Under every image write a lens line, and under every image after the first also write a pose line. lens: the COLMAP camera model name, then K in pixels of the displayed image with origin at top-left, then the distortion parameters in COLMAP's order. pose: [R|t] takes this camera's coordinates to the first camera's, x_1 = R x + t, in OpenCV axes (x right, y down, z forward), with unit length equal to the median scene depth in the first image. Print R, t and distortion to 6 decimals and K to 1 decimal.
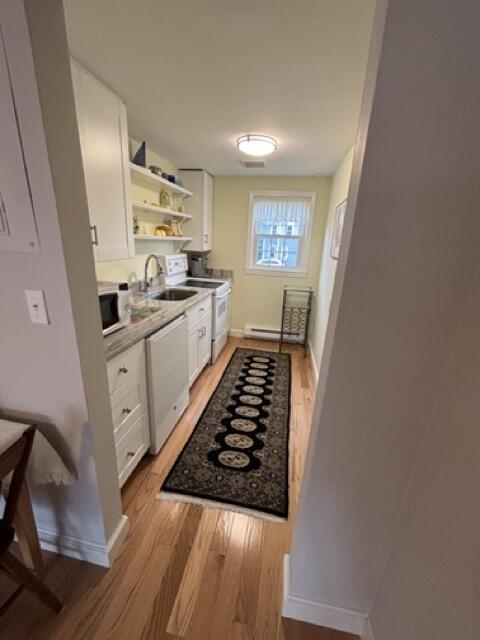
lens RADIAL K [[258.9, 0, 240.0], [0, 258.9, 320.0], [0, 0, 1]] dist [-0.038202, -0.000092]
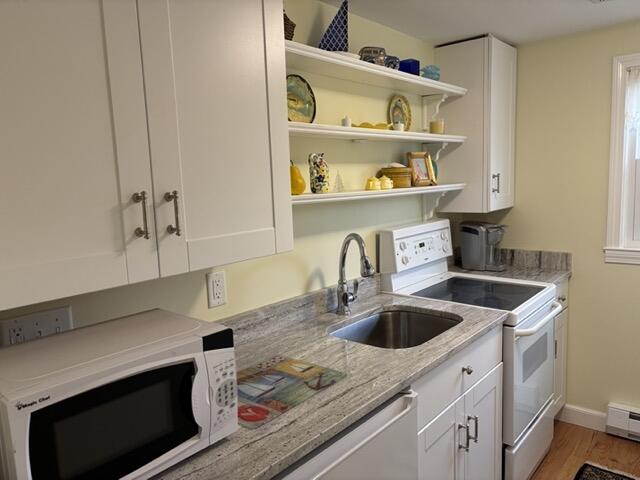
lens RADIAL K [[476.7, 0, 320.0], [0, 476.7, 240.0], [0, 0, 1]] dist [0.039061, -0.006367]
pose [[0.861941, -0.017772, -0.506698, 0.023979], [-0.072110, 0.984929, -0.157212, -0.089802], [0.501855, 0.172045, 0.847668, 0.222782]]
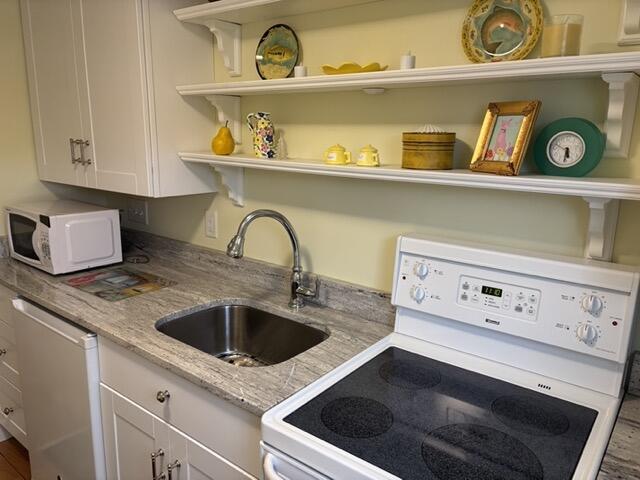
lens RADIAL K [[476.7, 0, 320.0], [0, 476.7, 240.0], [0, 0, 1]] dist [0.039061, -0.006367]
pose [[-0.451142, 0.122426, -0.884015, 0.202629], [-0.316197, 0.904364, 0.286610, -0.358966], [0.834560, 0.408825, -0.369286, 1.095921]]
